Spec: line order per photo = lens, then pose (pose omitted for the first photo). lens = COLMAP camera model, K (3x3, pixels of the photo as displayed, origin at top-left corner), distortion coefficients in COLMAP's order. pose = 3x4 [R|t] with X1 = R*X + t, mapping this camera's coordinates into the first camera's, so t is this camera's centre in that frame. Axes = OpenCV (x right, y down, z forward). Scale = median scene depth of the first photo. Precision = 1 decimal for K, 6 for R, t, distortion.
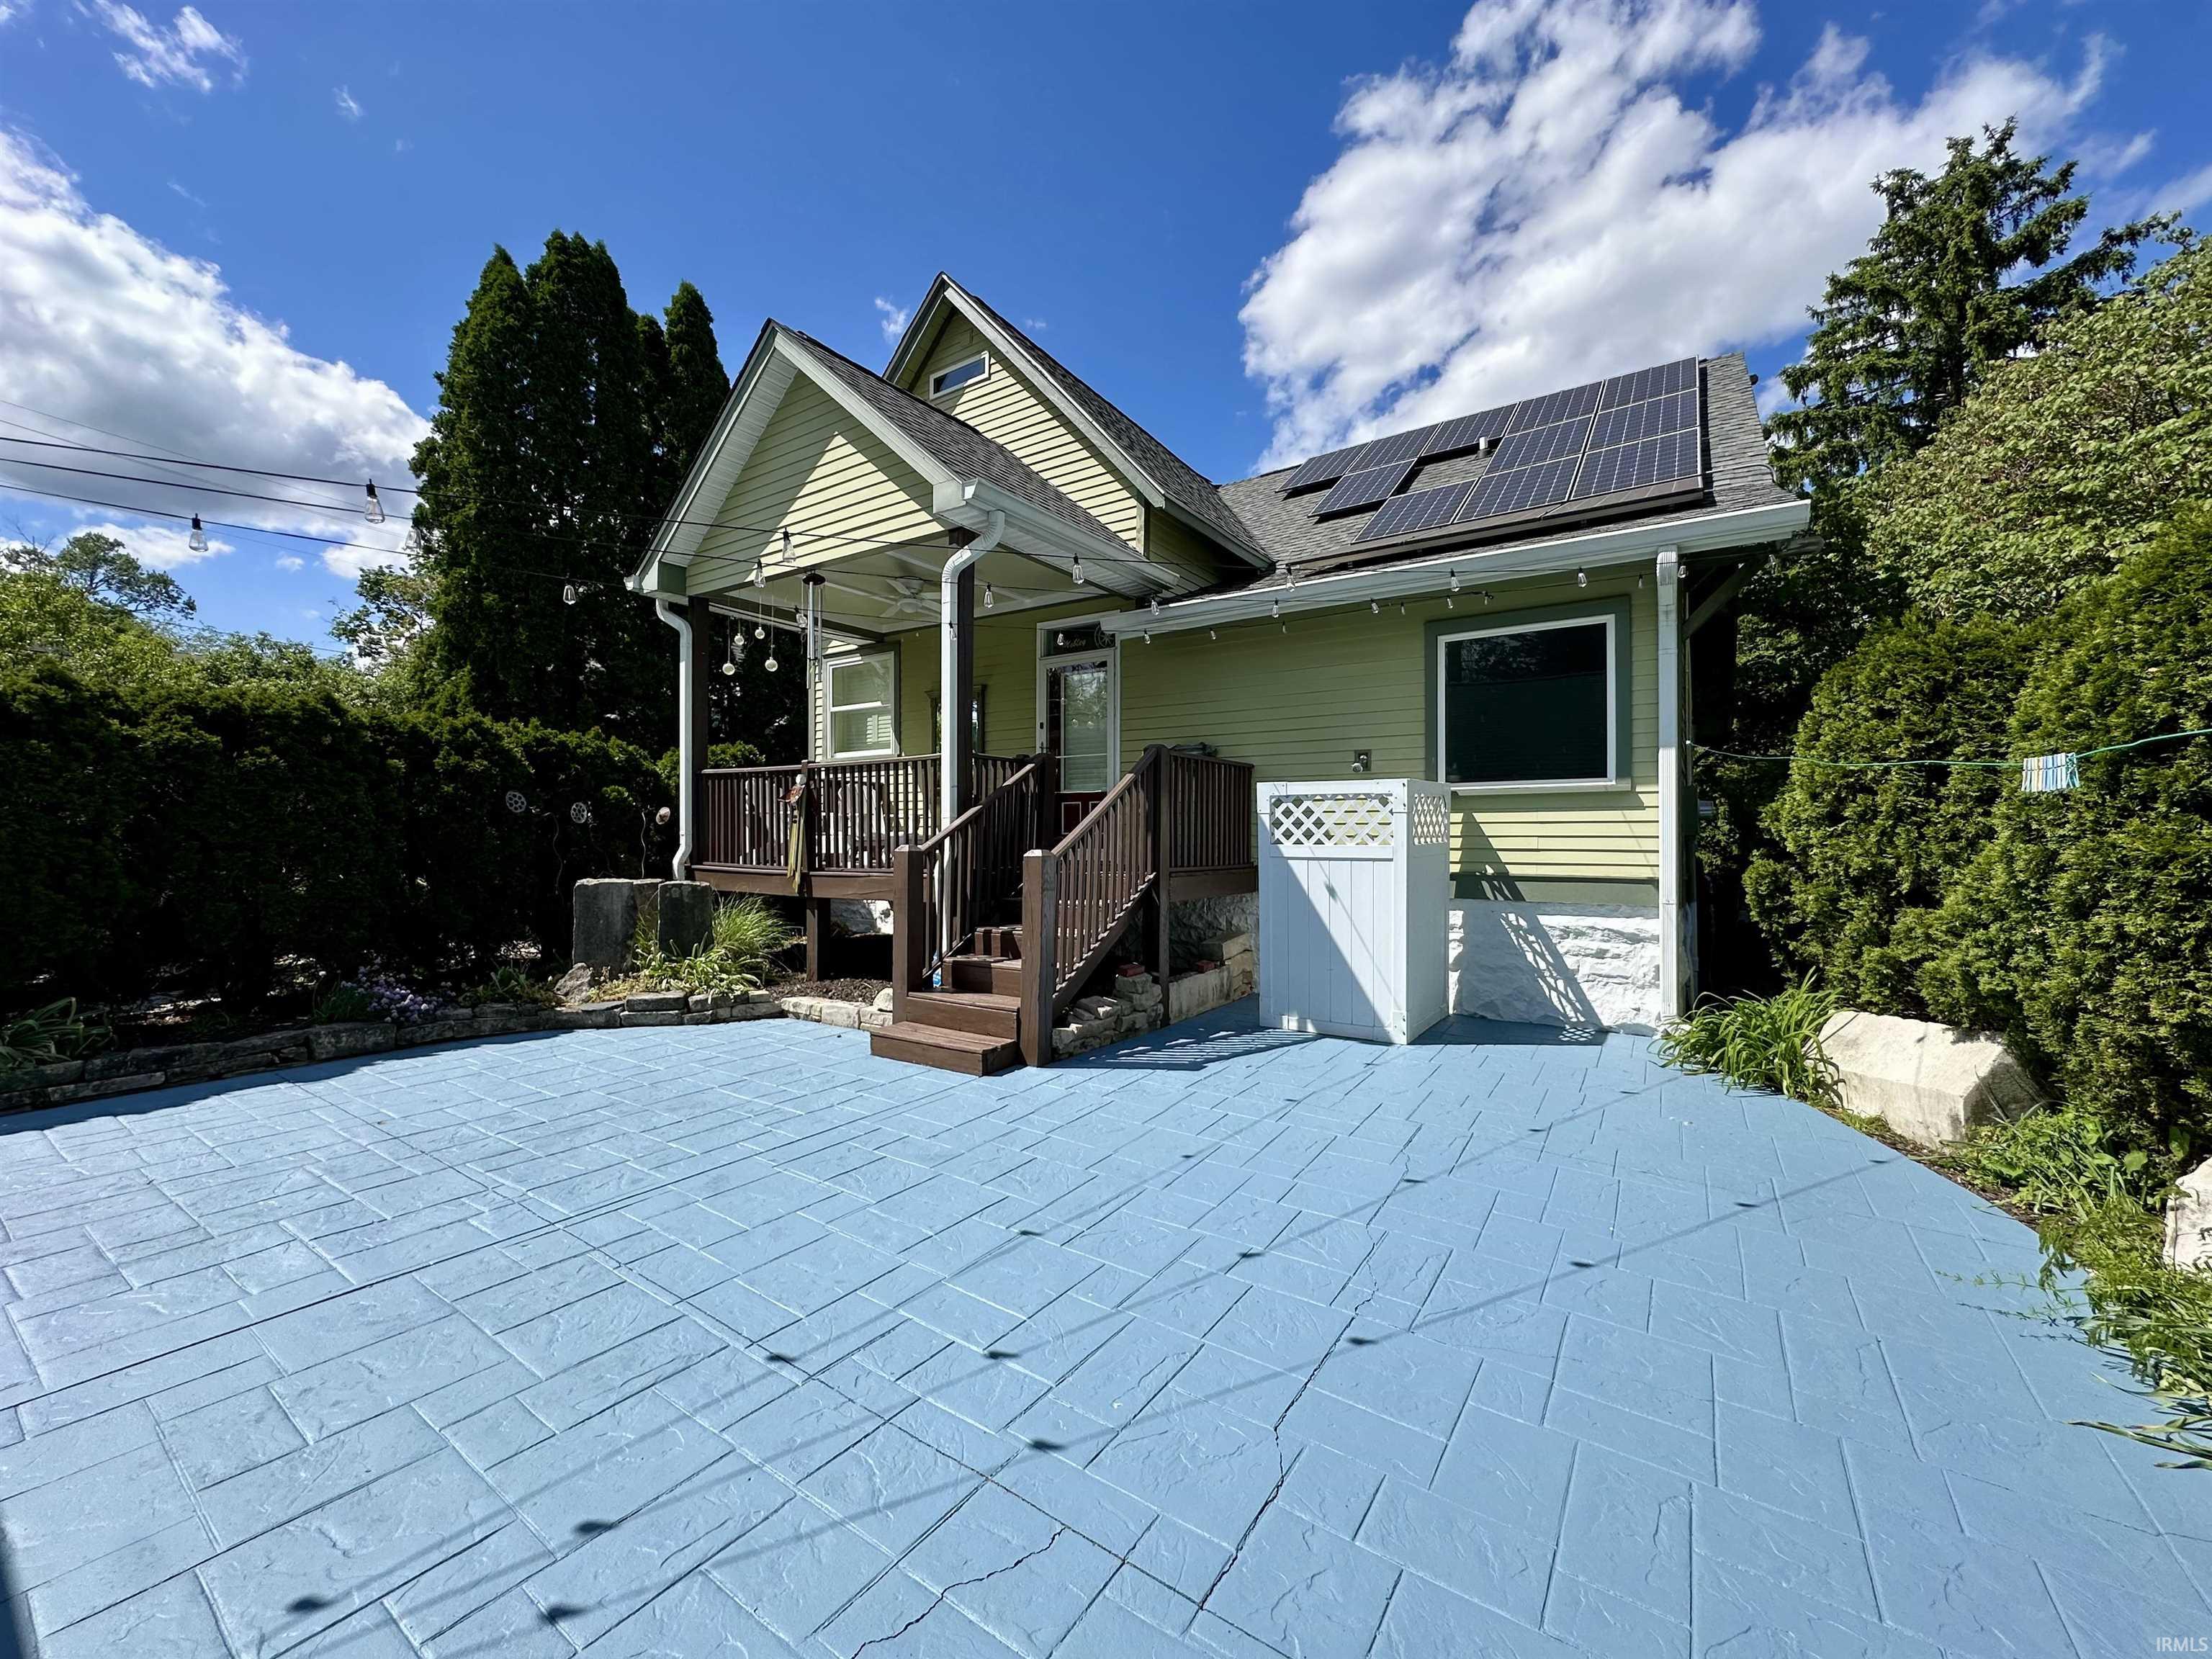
lens RADIAL K [[882.2, 0, 1106.0], [0, 882.2, 829.5], [0, 0, 1]] dist [-0.003882, 0.000195]
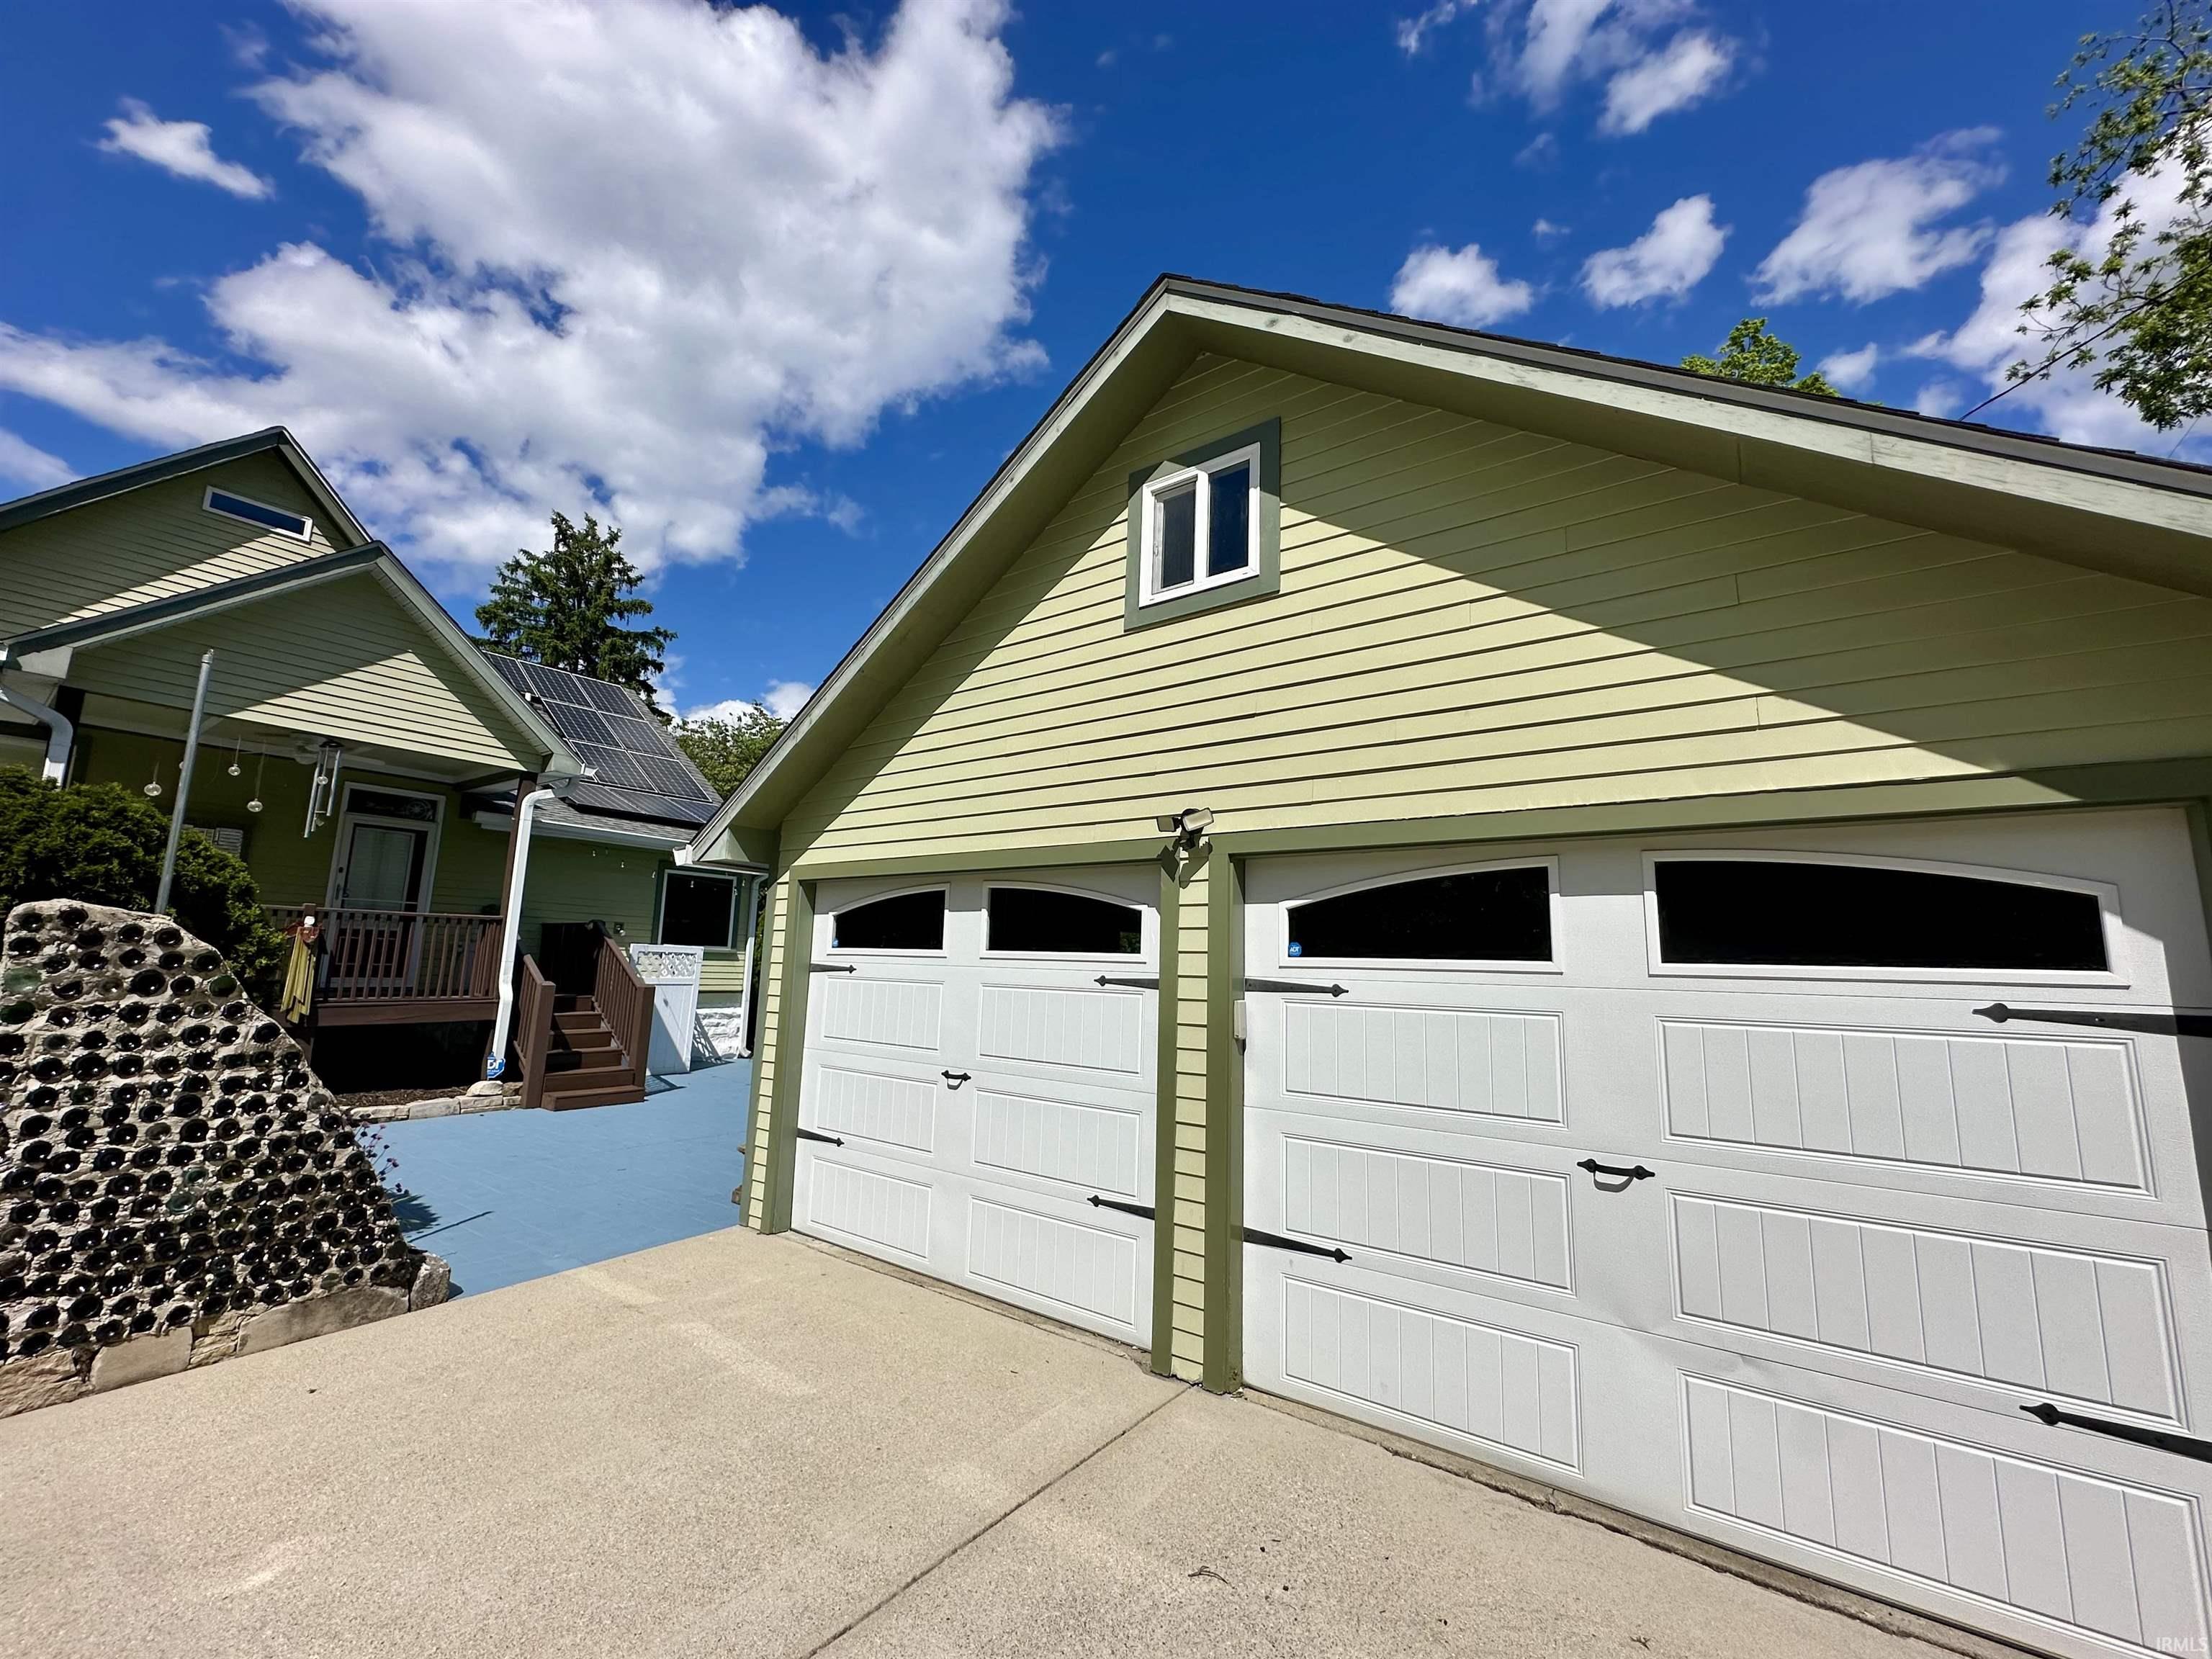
lens RADIAL K [[882.2, 0, 1106.0], [0, 882.2, 829.5], [0, 0, 1]] dist [-0.003882, 0.000195]
pose [[0.027567, 0.152830, 0.987868, -1.715339], [-0.039820, 0.987627, -0.151681, -0.050608], [-0.998827, -0.035156, 0.033311, -0.058938]]
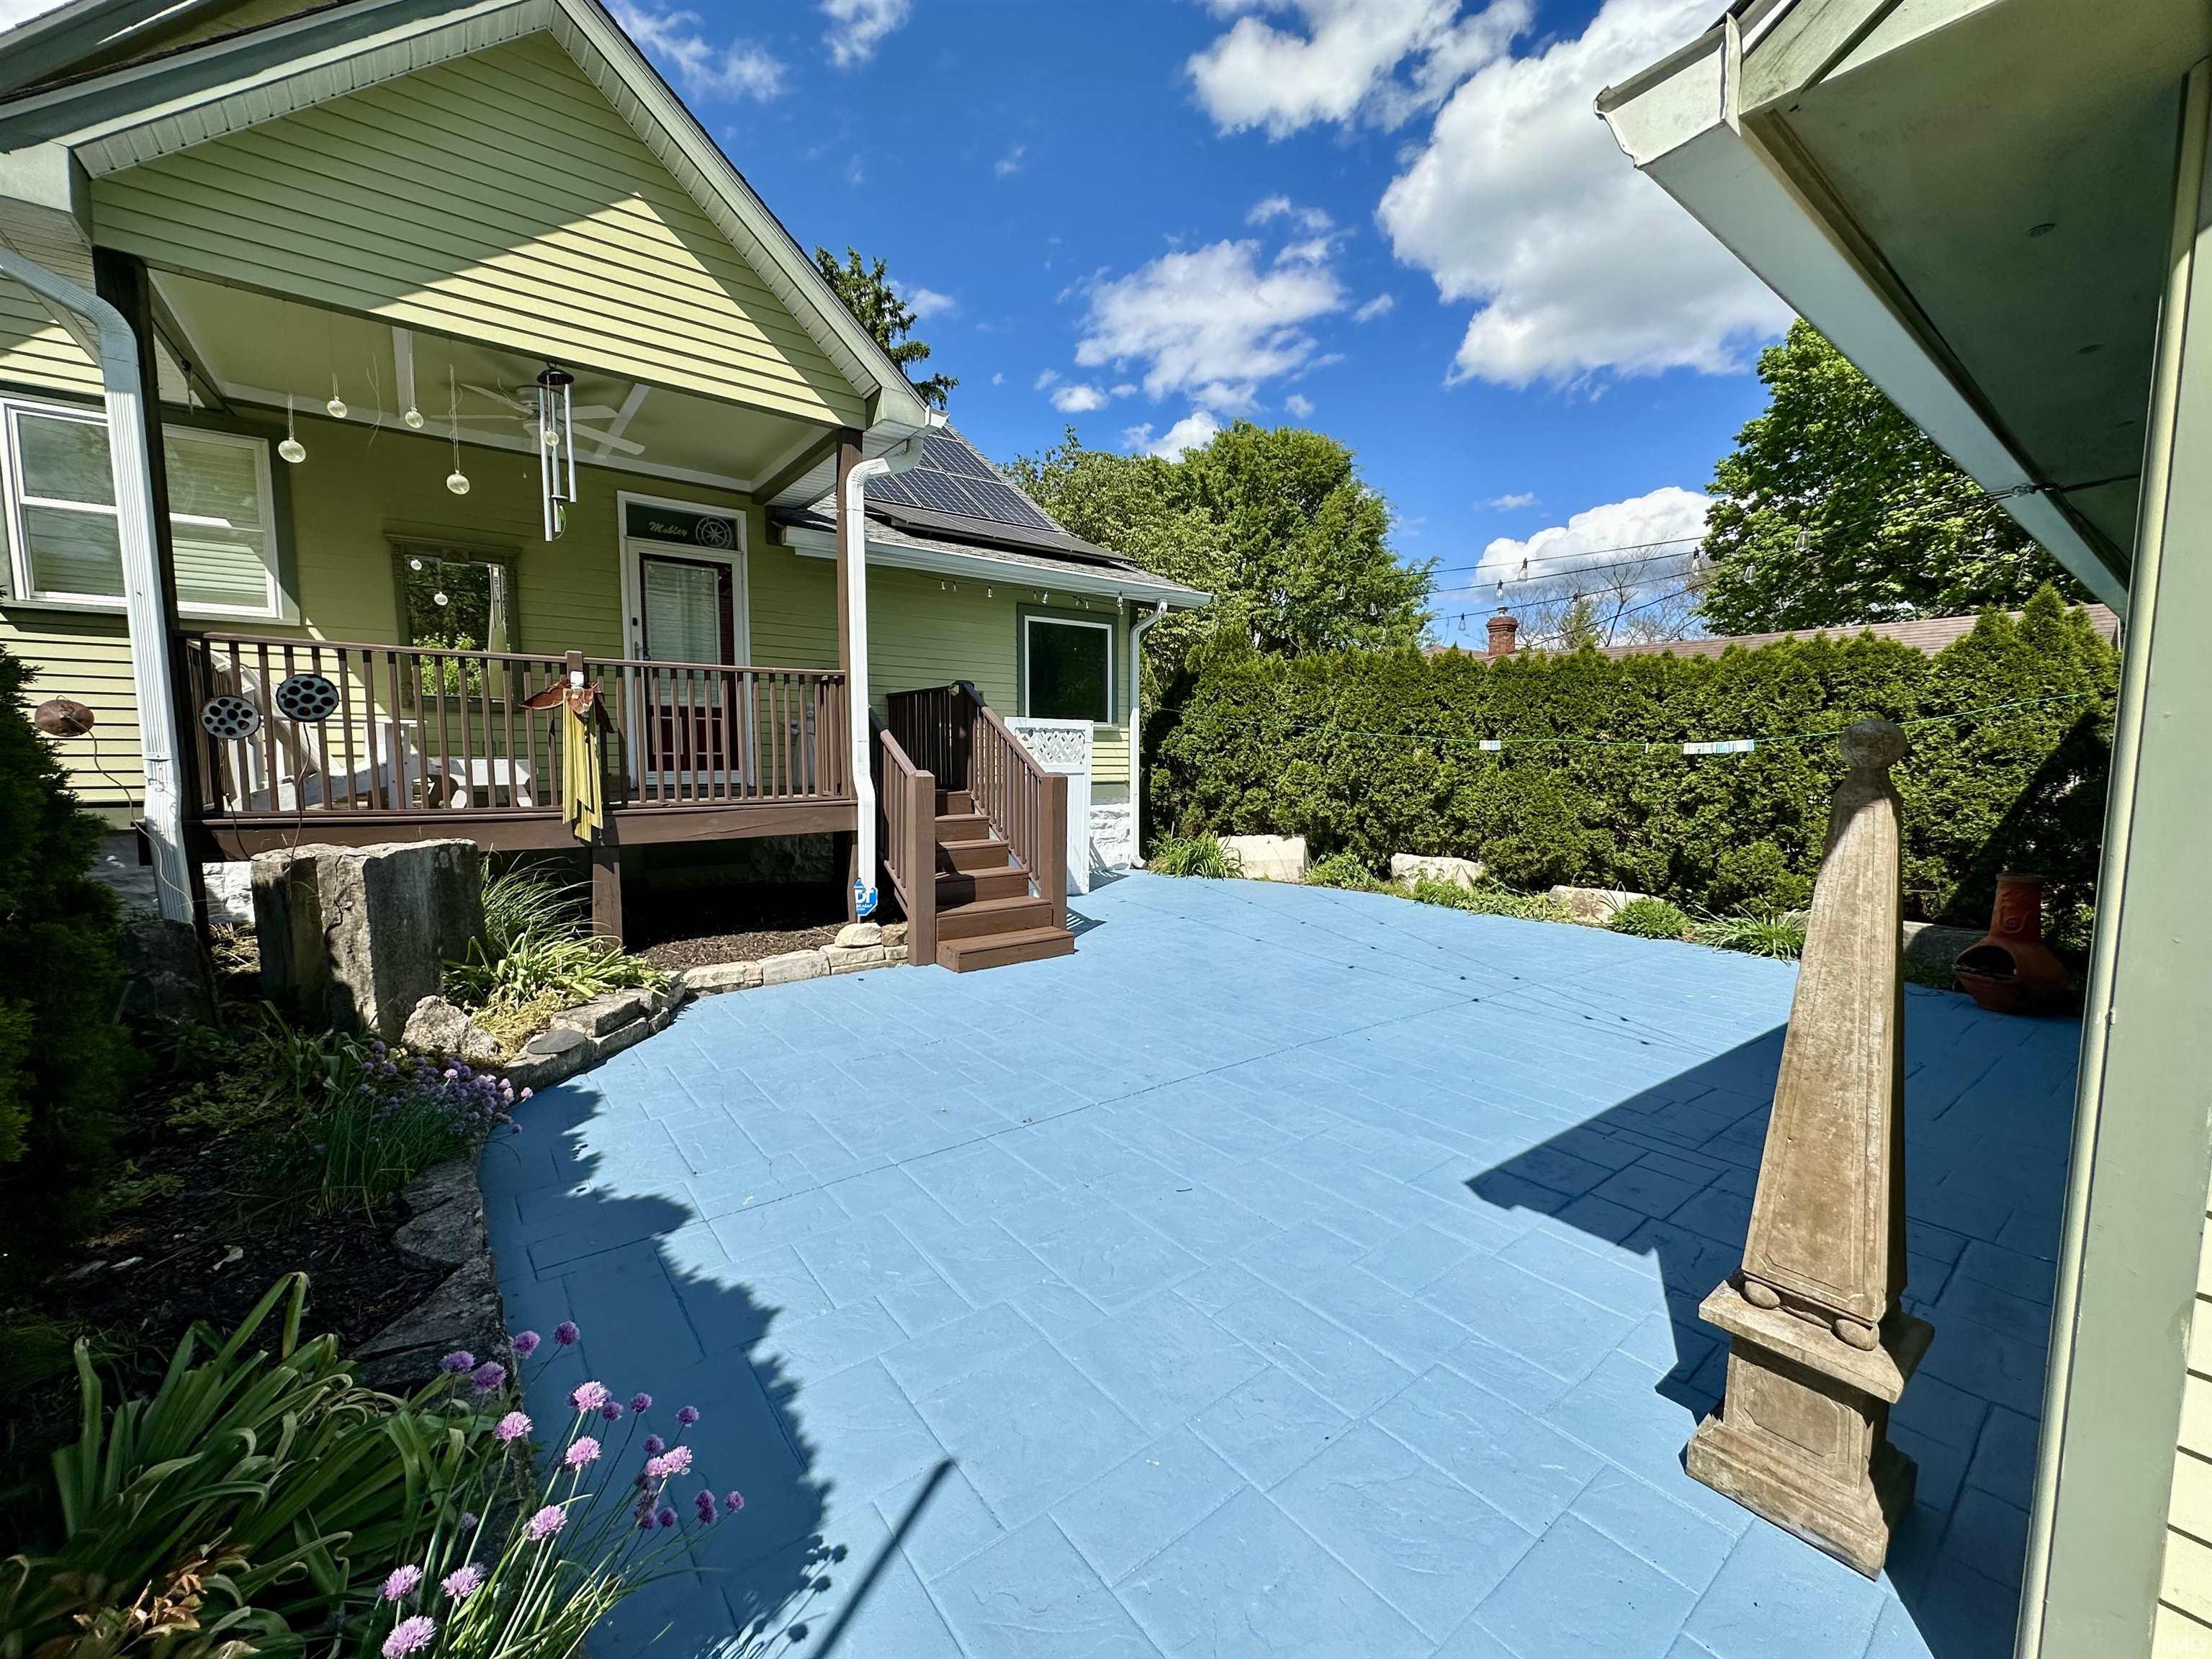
lens RADIAL K [[882.2, 0, 1106.0], [0, 882.2, 829.5], [0, 0, 1]] dist [-0.003882, 0.000195]
pose [[0.315901, -0.084434, 0.945028, -1.043718], [-0.015453, 0.995442, 0.094104, -0.013059], [-0.948666, -0.044332, 0.313156, 0.454388]]
